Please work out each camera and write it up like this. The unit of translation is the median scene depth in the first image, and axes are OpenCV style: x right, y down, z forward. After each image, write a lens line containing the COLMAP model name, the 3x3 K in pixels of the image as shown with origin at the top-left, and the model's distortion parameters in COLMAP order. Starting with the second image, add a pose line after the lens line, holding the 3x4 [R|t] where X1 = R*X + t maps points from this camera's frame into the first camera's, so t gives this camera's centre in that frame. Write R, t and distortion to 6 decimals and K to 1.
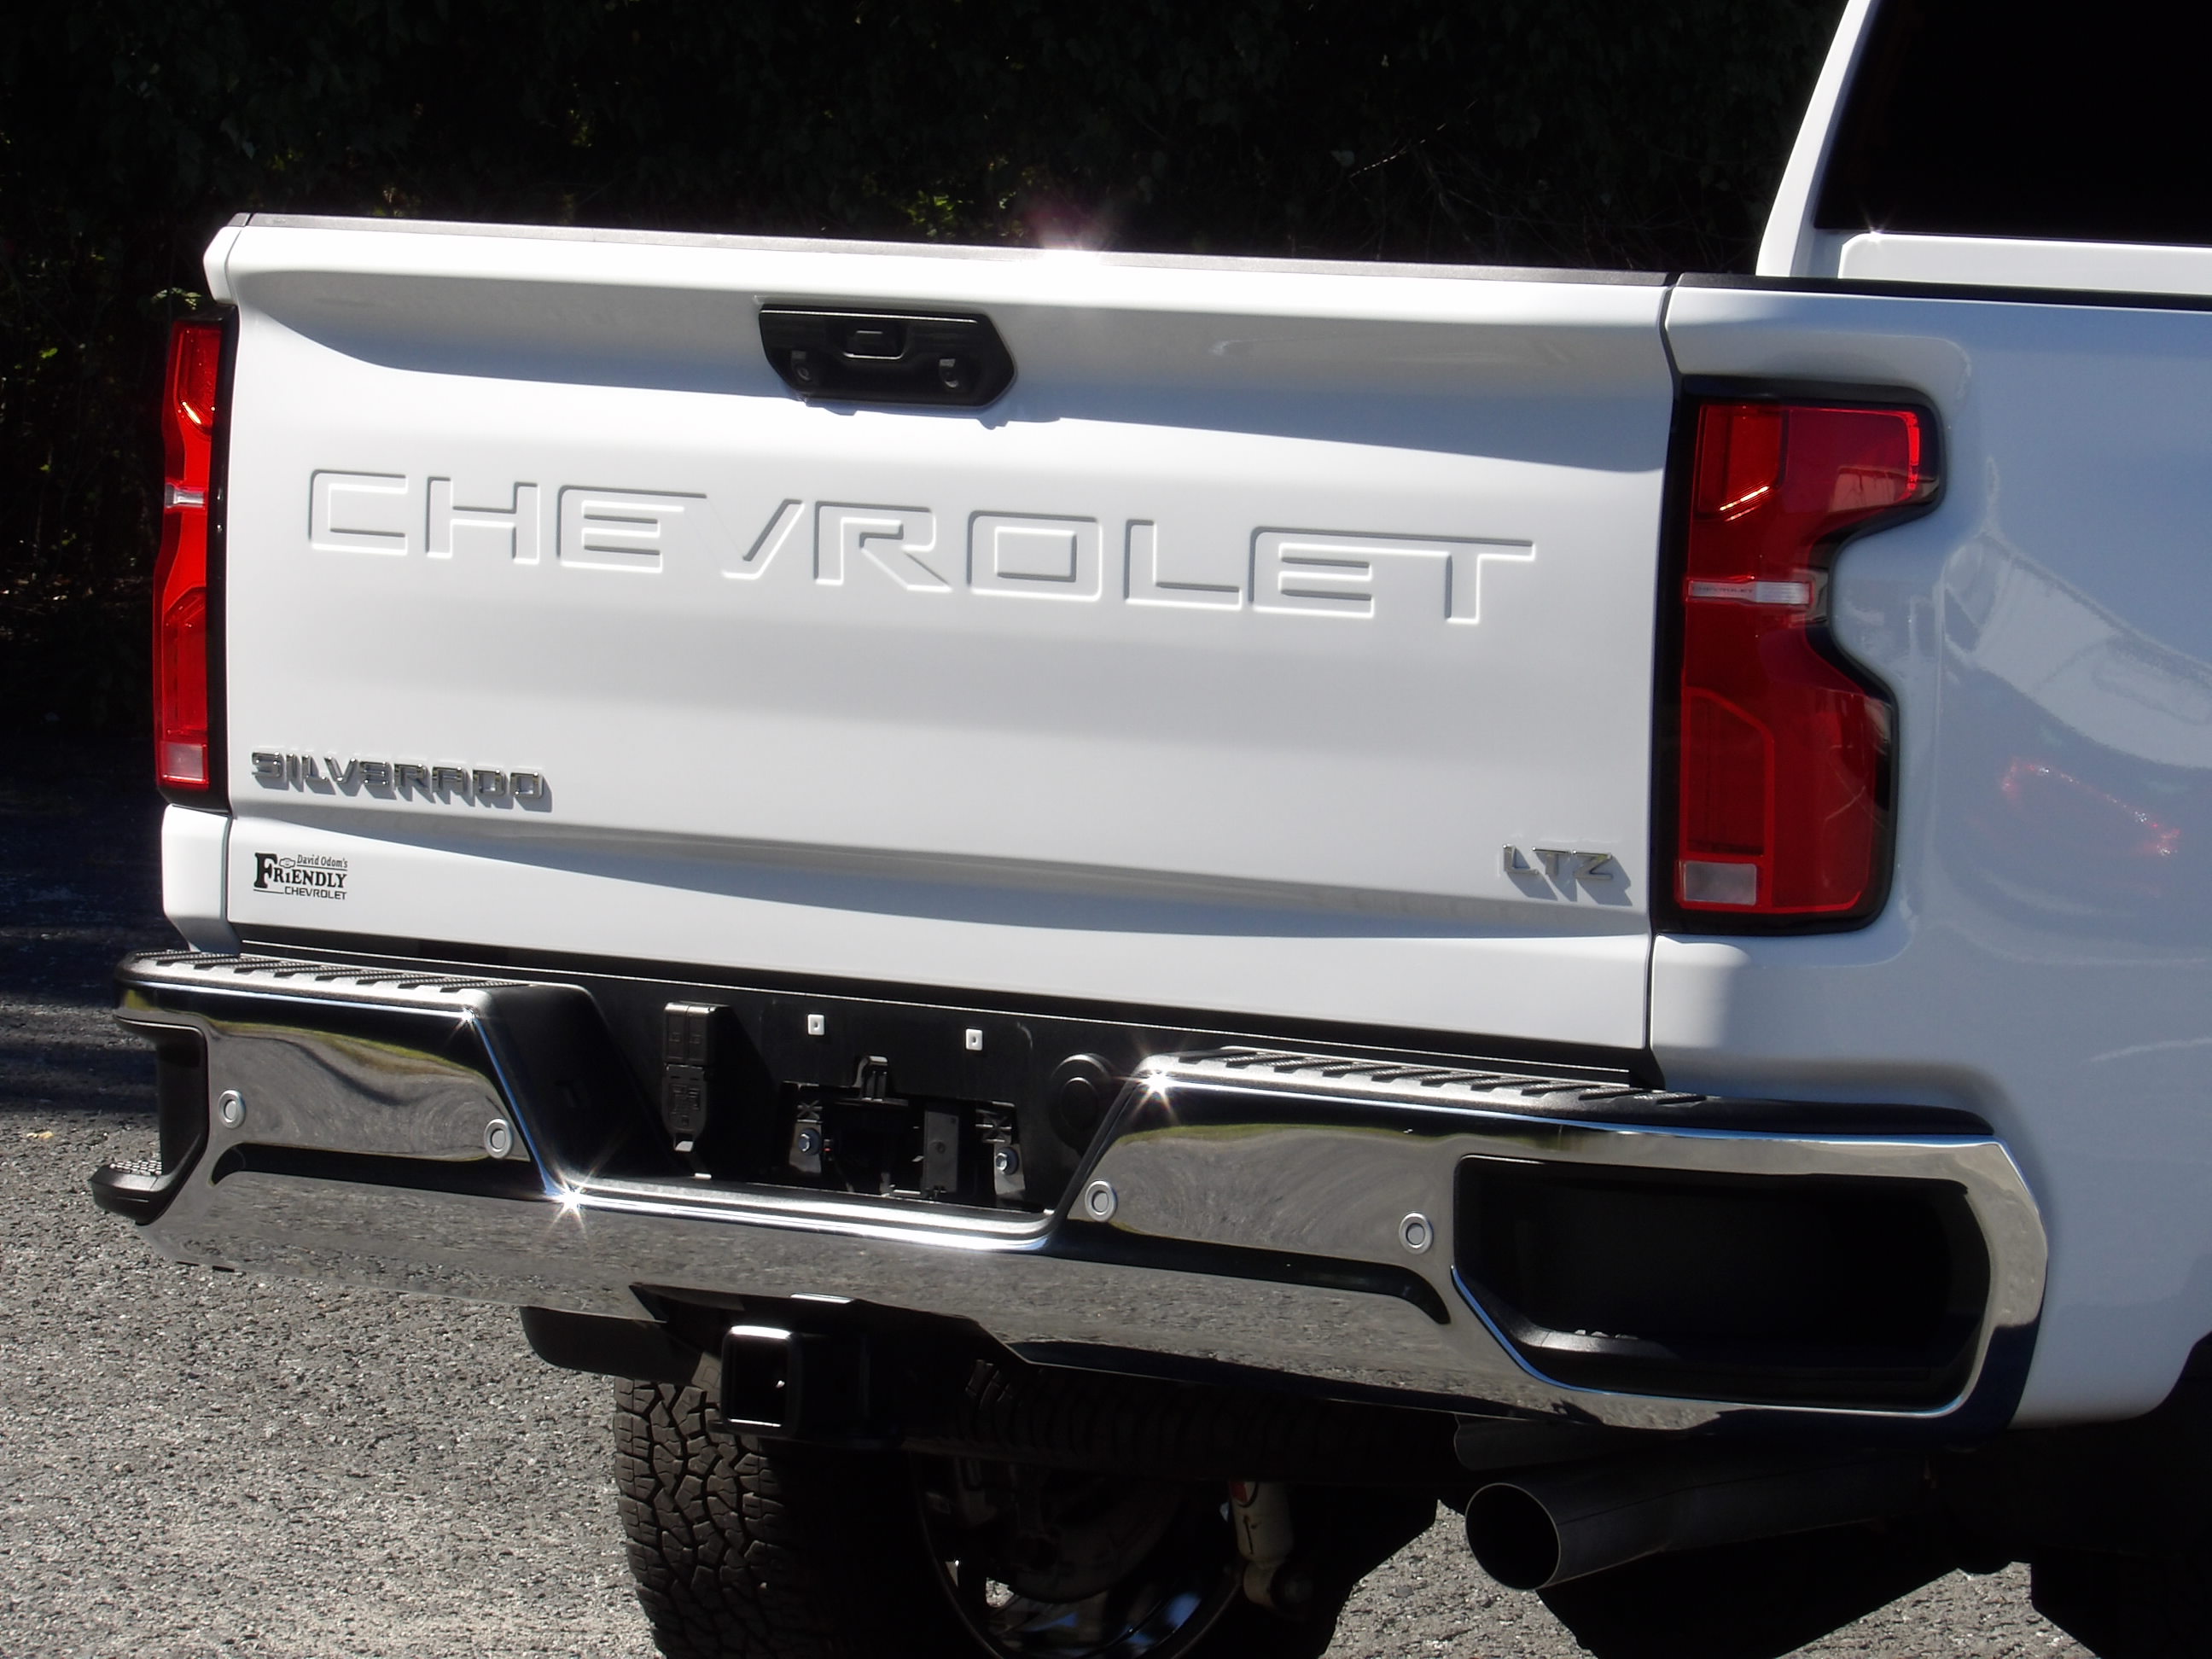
lens RADIAL K [[12707.9, 0, 1105.9], [0, 12707.9, 829.2], [0, 0, 1]] dist [0.058993, 0.000000]
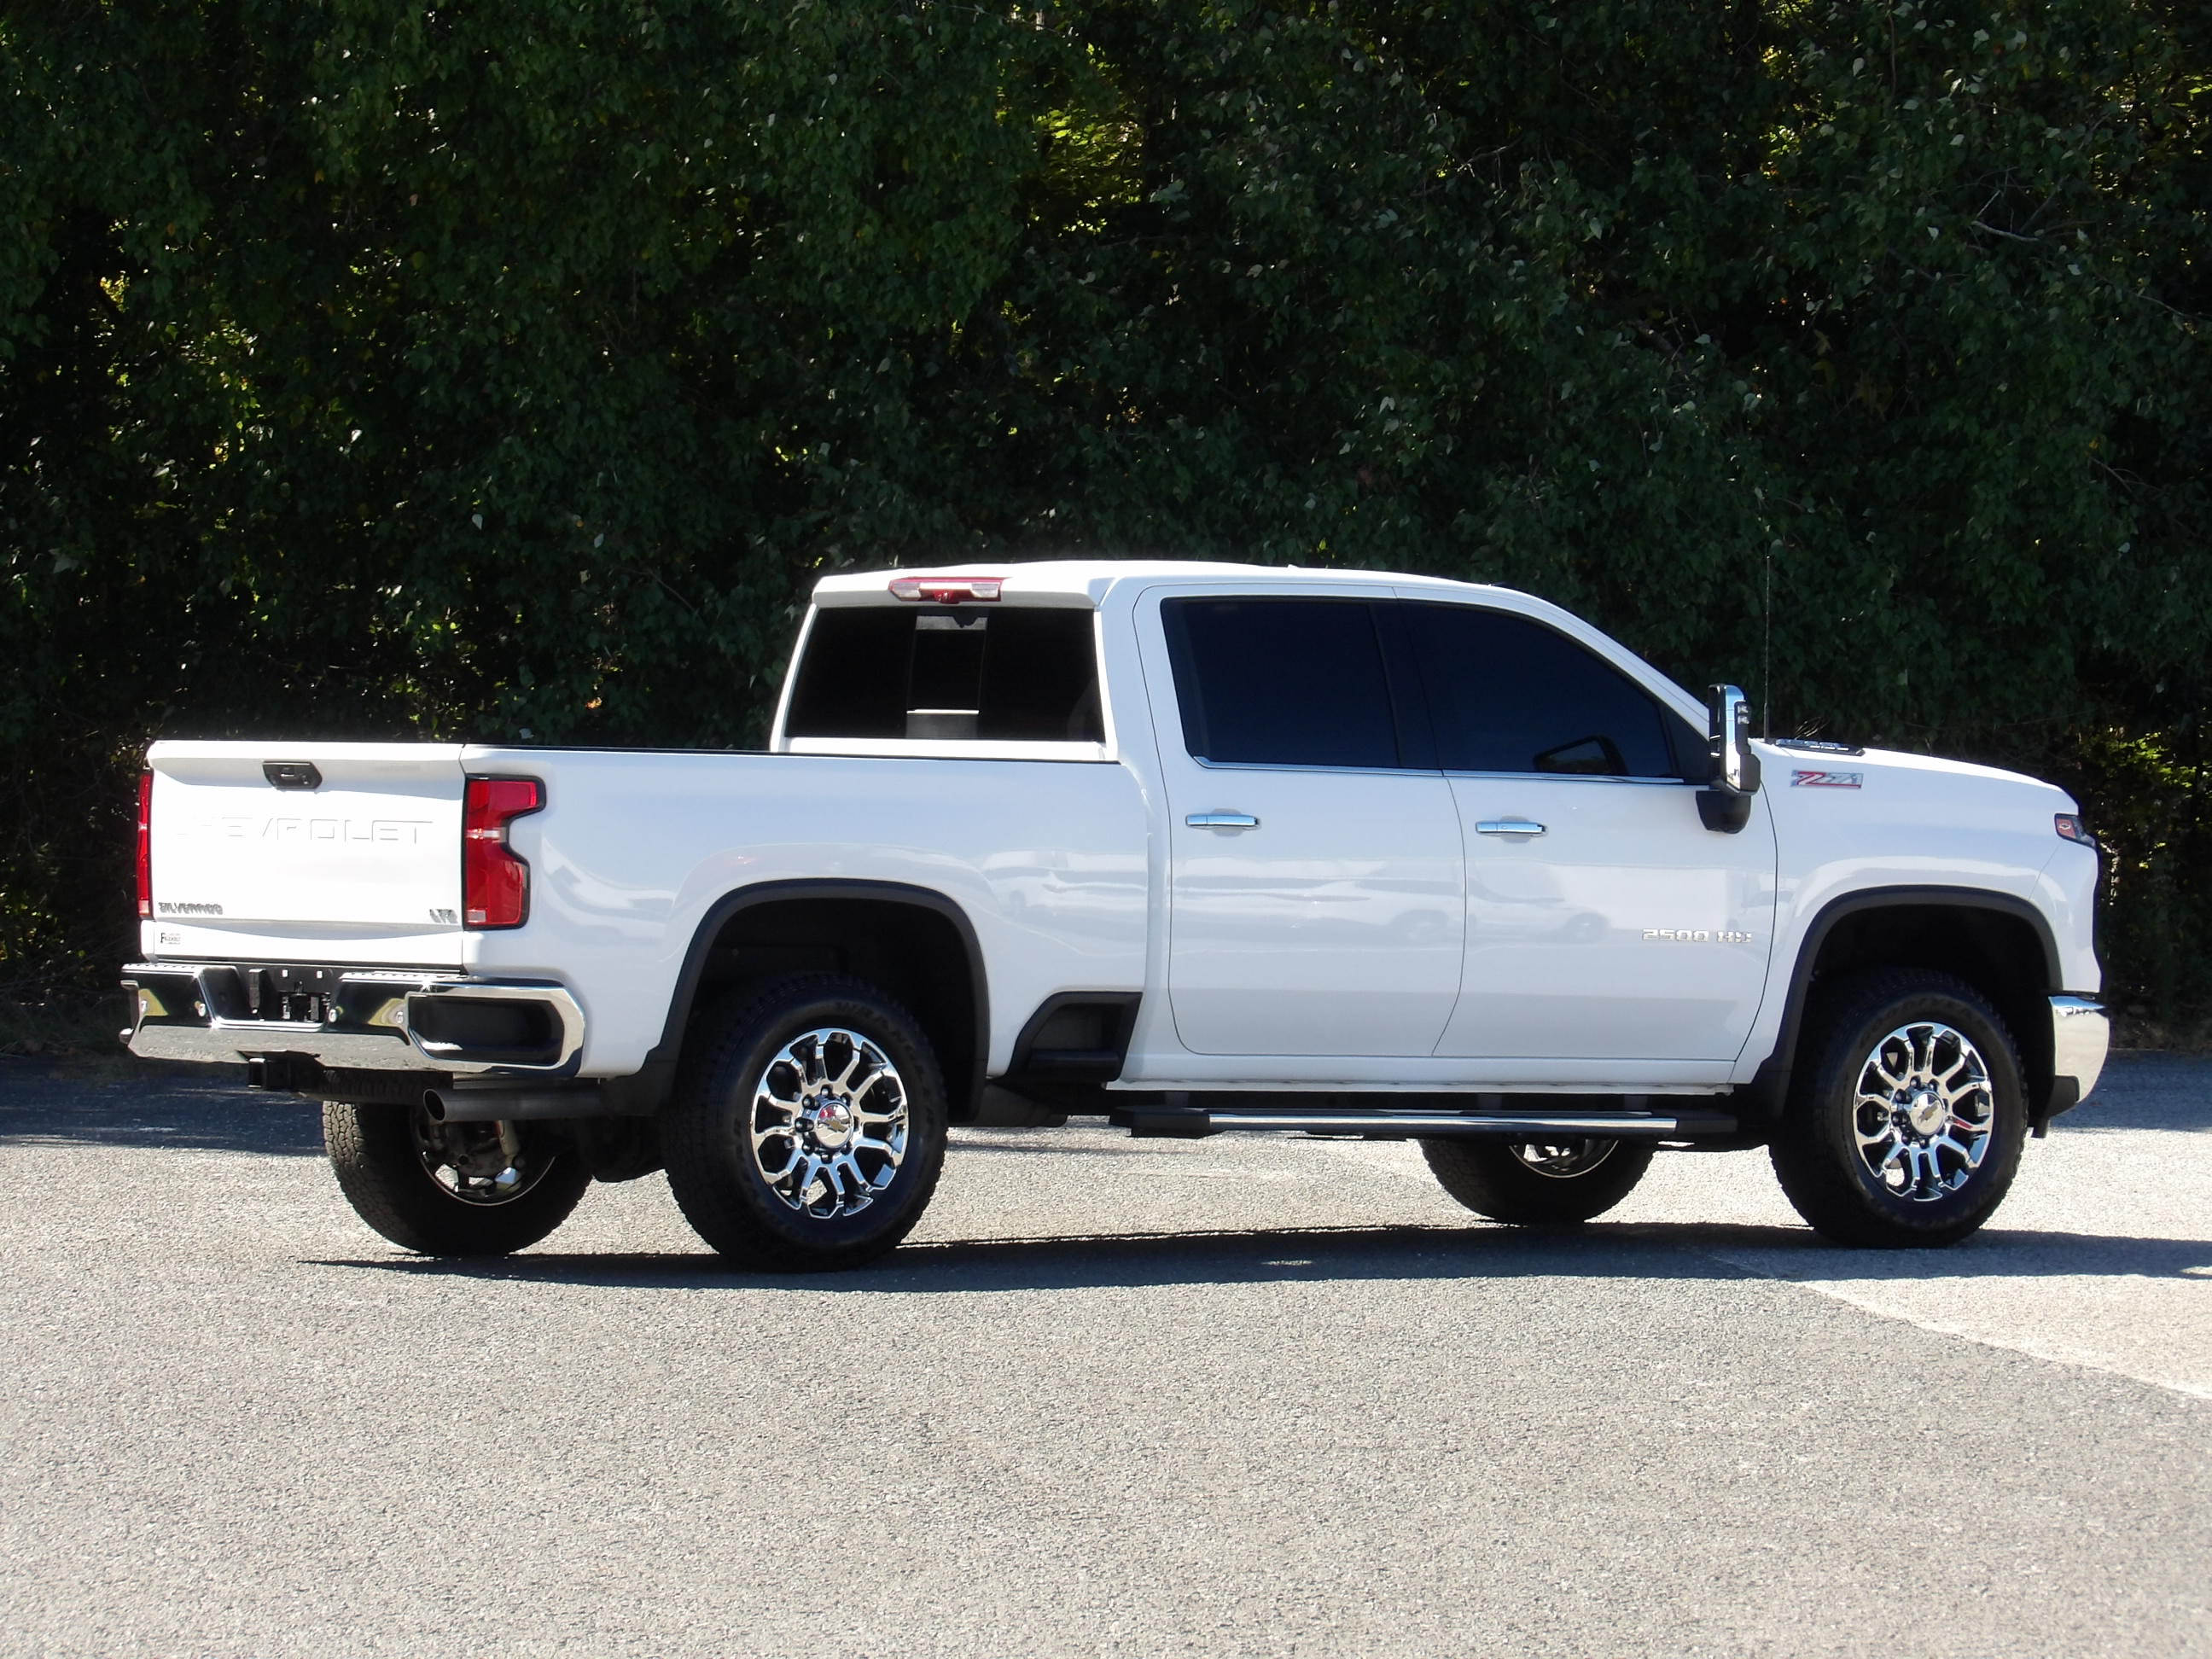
lens RADIAL K [[12707.9, 0, 1105.2], [0, 12707.9, 828.7], [0, 0, 1]] dist [0.058993, 0.000000]
pose [[0.974105, -0.025325, -0.224673, 0.969503], [0.013864, 0.998528, -0.052442, 0.160398], [0.225671, 0.047969, 0.973022, -2.294818]]
